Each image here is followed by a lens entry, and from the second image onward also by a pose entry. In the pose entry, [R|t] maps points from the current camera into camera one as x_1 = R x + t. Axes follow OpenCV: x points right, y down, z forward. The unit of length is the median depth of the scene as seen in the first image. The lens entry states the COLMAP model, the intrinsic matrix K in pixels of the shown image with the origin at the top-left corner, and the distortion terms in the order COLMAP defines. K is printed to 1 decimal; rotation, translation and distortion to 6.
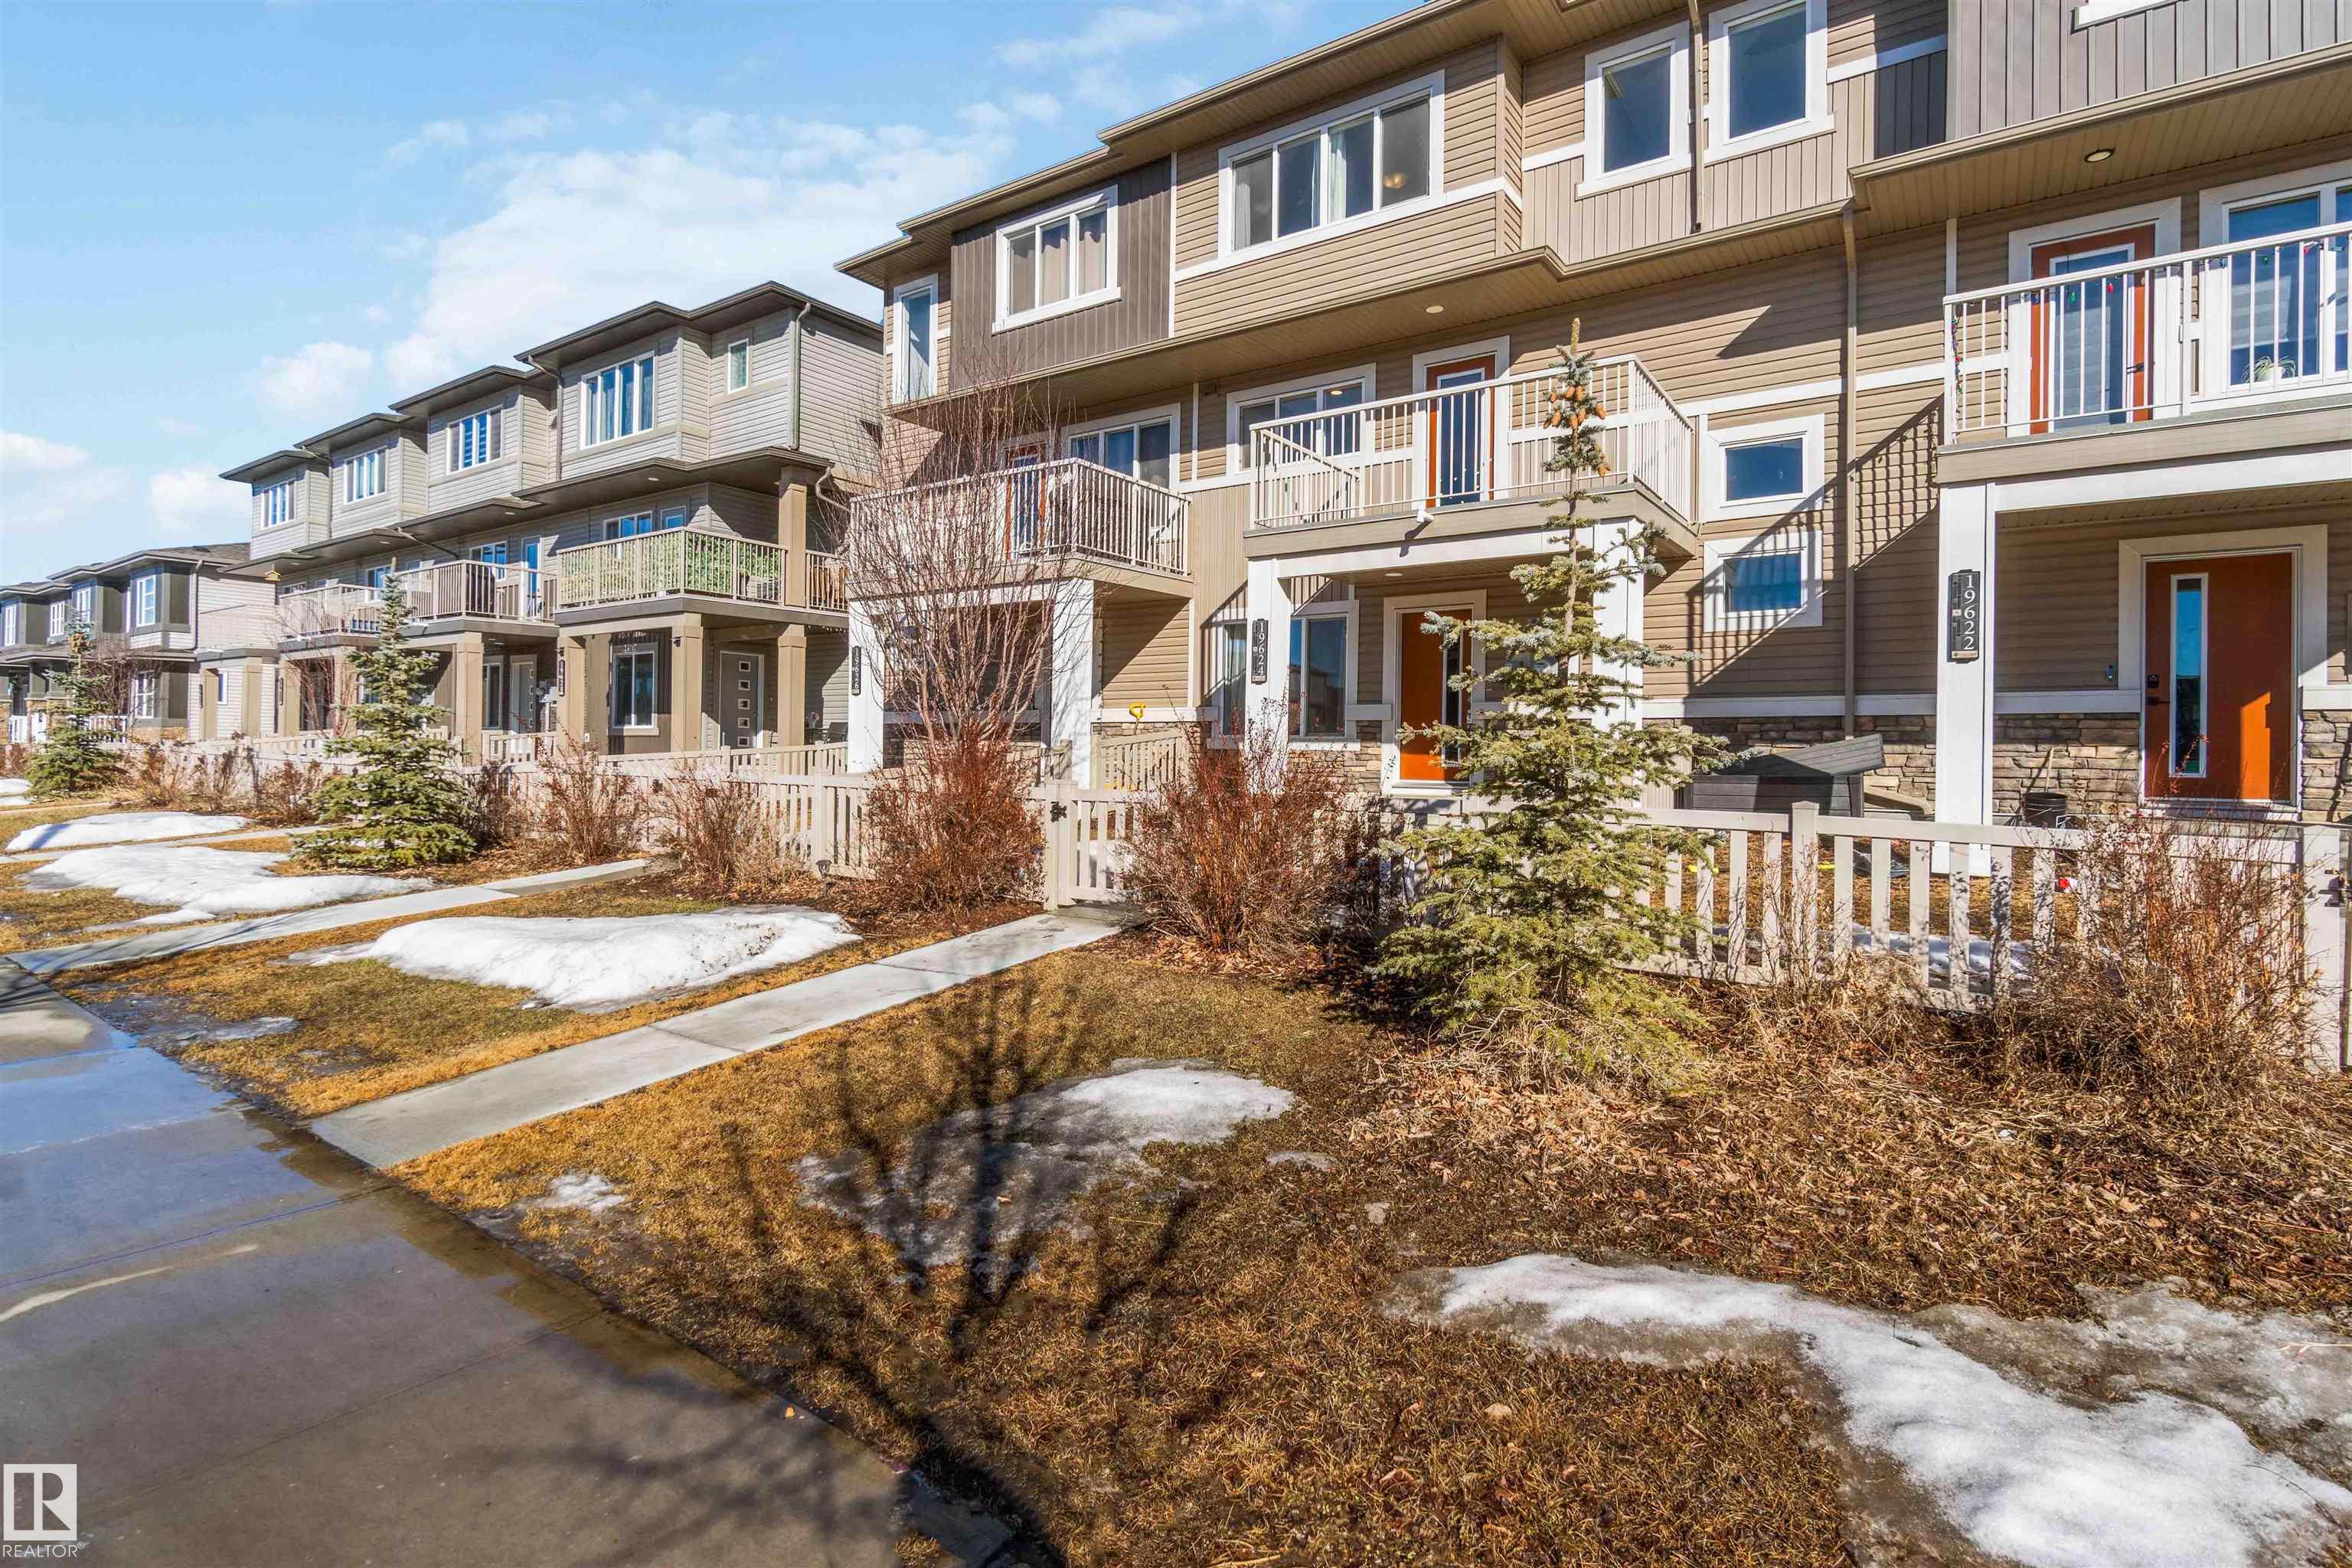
lens RADIAL K [[1092.3, 0, 1177.1], [0, 1092.3, 765.6], [0, 0, 1]] dist [0.003648, 0.000220]
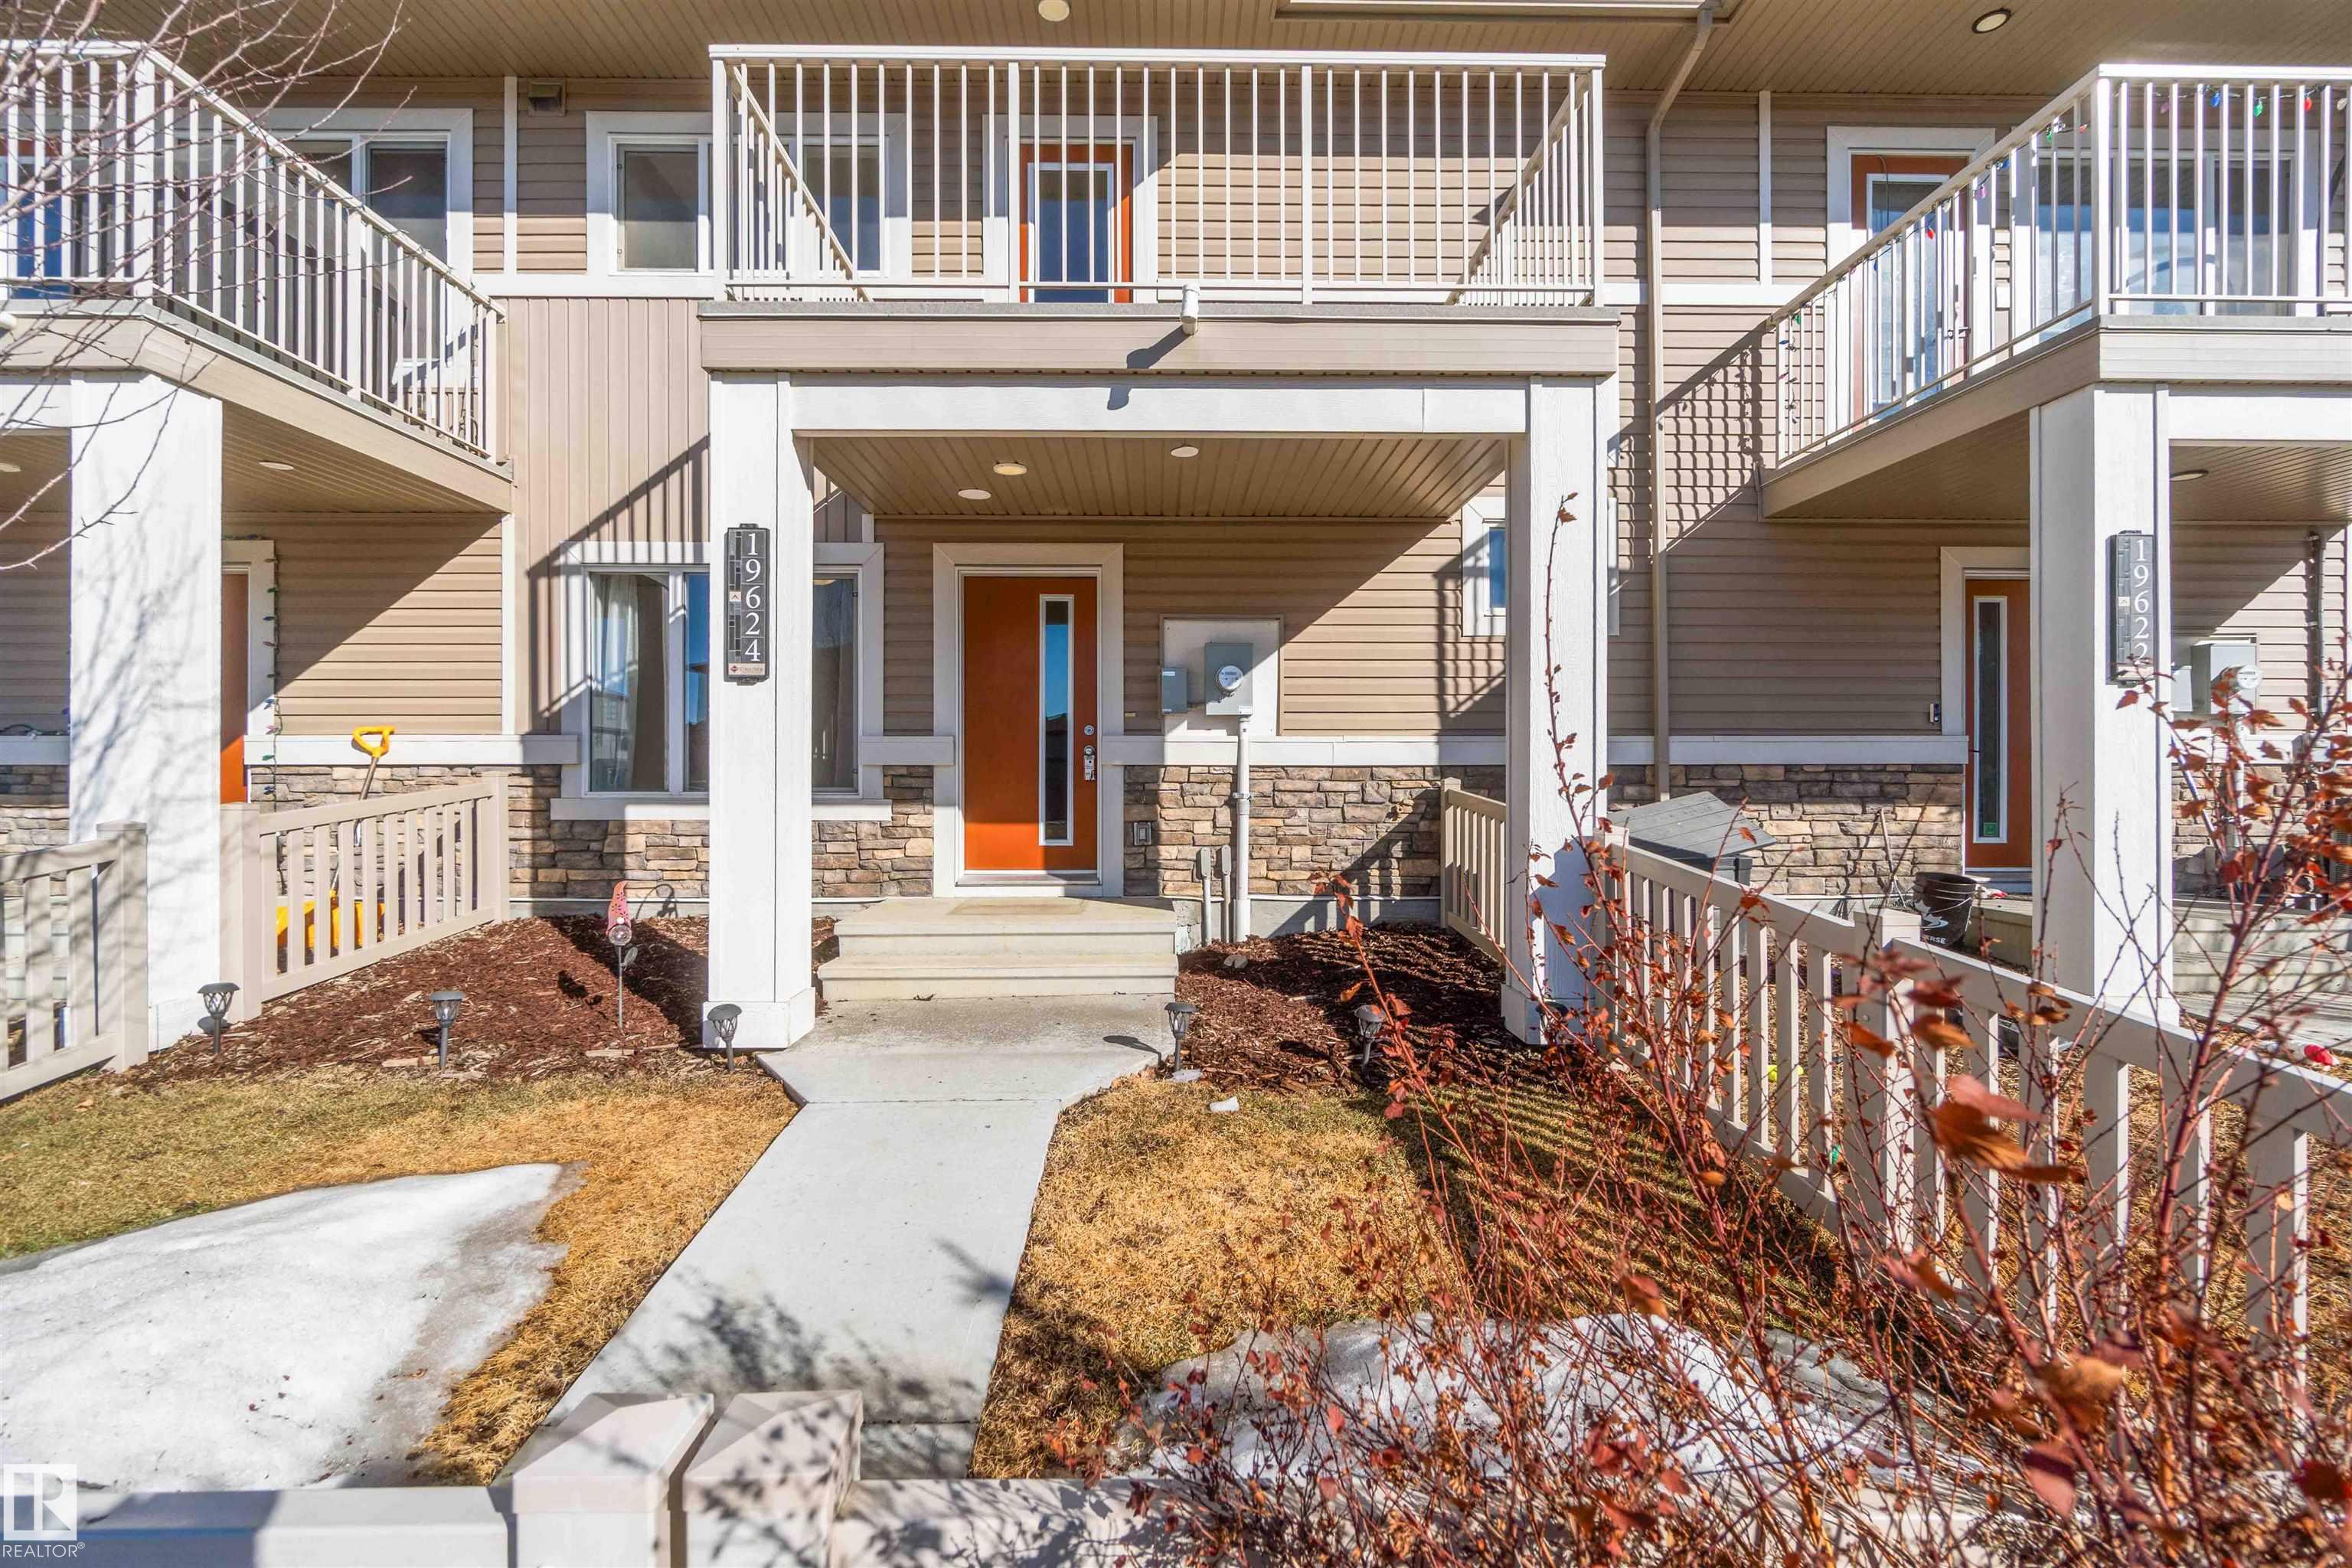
lens RADIAL K [[1082.5, 0, 1220.4], [0, 1082.5, 795.0], [0, 0, 1]] dist [-0.009505, 0.003076]
pose [[0.807872, -0.015603, 0.589151, -0.020084], [0.016124, 0.999860, 0.004369, -0.030810], [-0.589137, 0.005970, 0.808011, 0.552424]]
